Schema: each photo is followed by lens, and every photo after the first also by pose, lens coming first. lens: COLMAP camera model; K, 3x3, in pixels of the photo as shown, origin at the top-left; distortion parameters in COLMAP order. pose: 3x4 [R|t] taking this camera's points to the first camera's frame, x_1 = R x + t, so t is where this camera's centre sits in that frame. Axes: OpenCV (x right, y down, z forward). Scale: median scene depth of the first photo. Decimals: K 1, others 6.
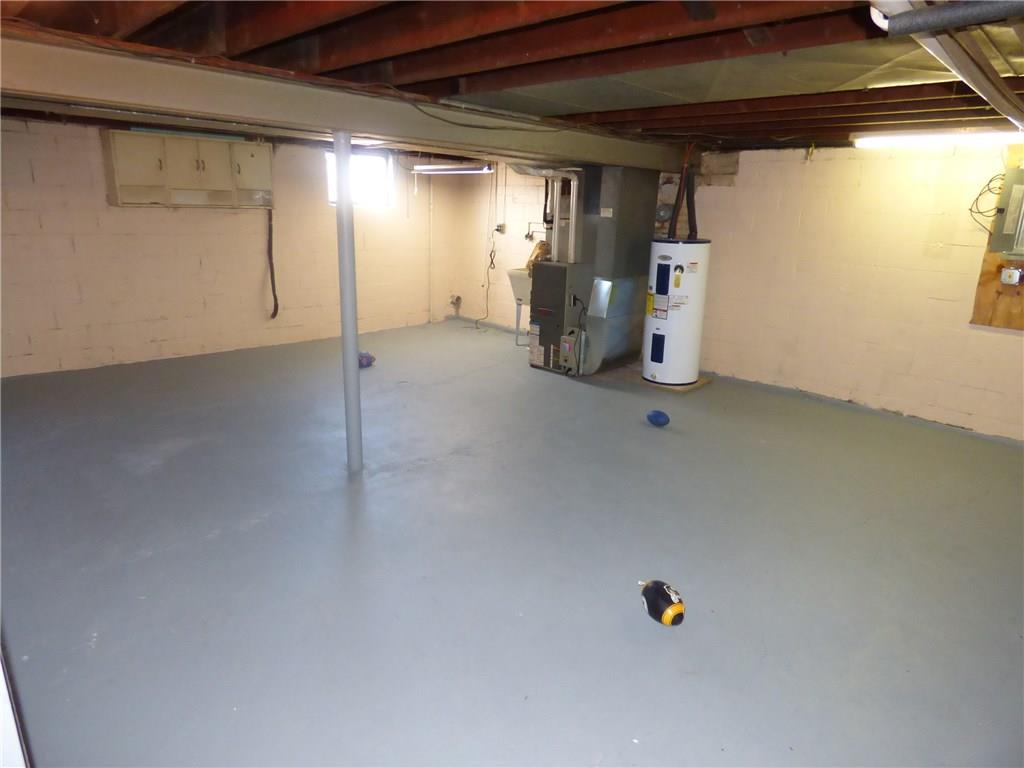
lens RADIAL K [[618.0, 0, 513.2], [0, 618.0, 359.8], [0, 0, 1]] dist [-0.002252, 0.000466]
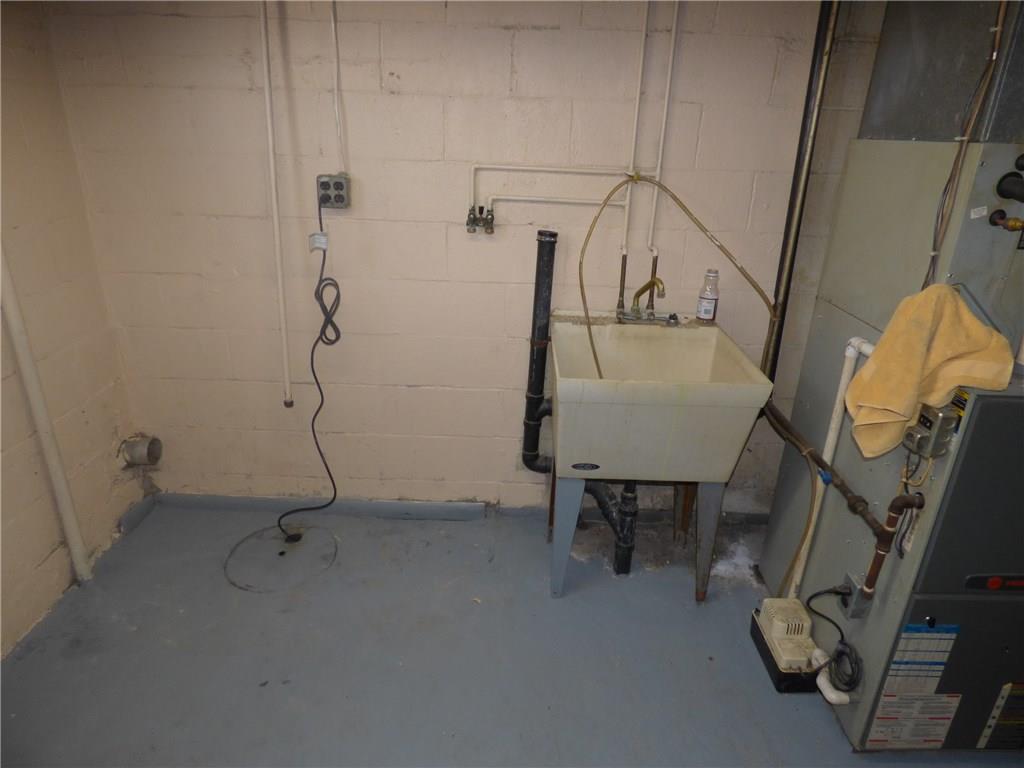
lens RADIAL K [[605.8, 0, 511.9], [0, 605.8, 370.8], [0, 0, 1]] dist [-0.005157, -0.003135]
pose [[0.701566, -0.267881, 0.660337, -0.167329], [0.164644, 0.962514, 0.215543, -0.188597], [-0.693323, -0.042497, 0.719372, 0.780234]]
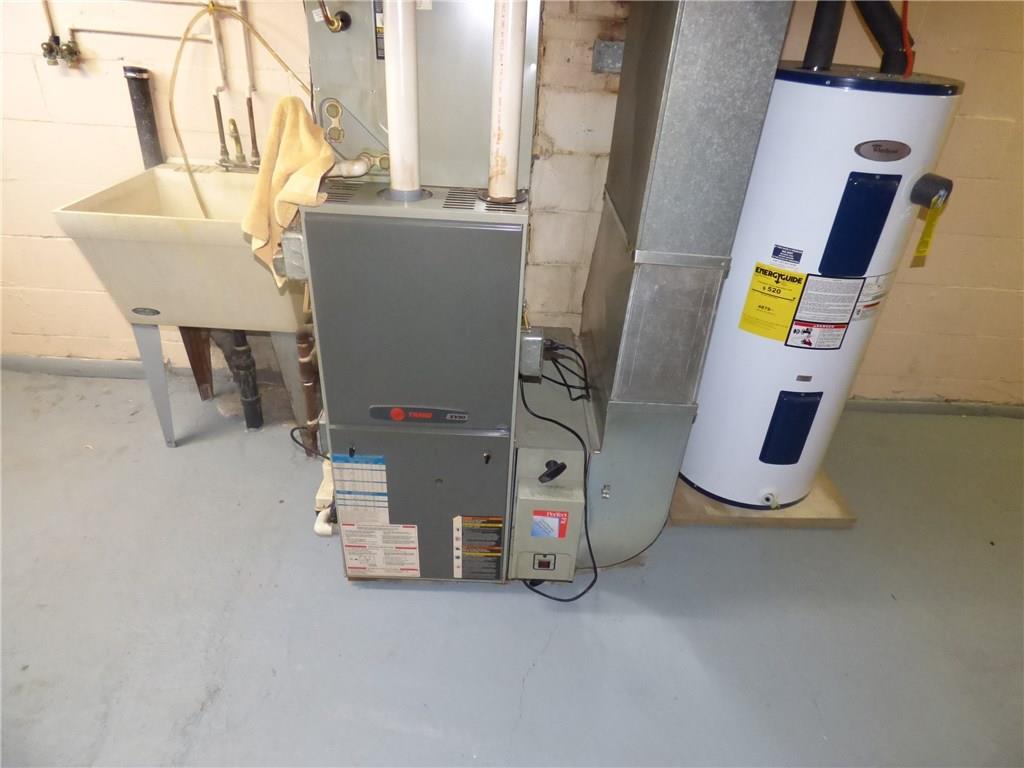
lens RADIAL K [[618.0, 0, 513.2], [0, 618.0, 359.8], [0, 0, 1]] dist [-0.002252, 0.000466]
pose [[0.700601, -0.337367, 0.628762, -0.051400], [0.136330, 0.928225, 0.346140, -0.140398], [-0.700409, -0.156786, 0.696309, 0.652213]]
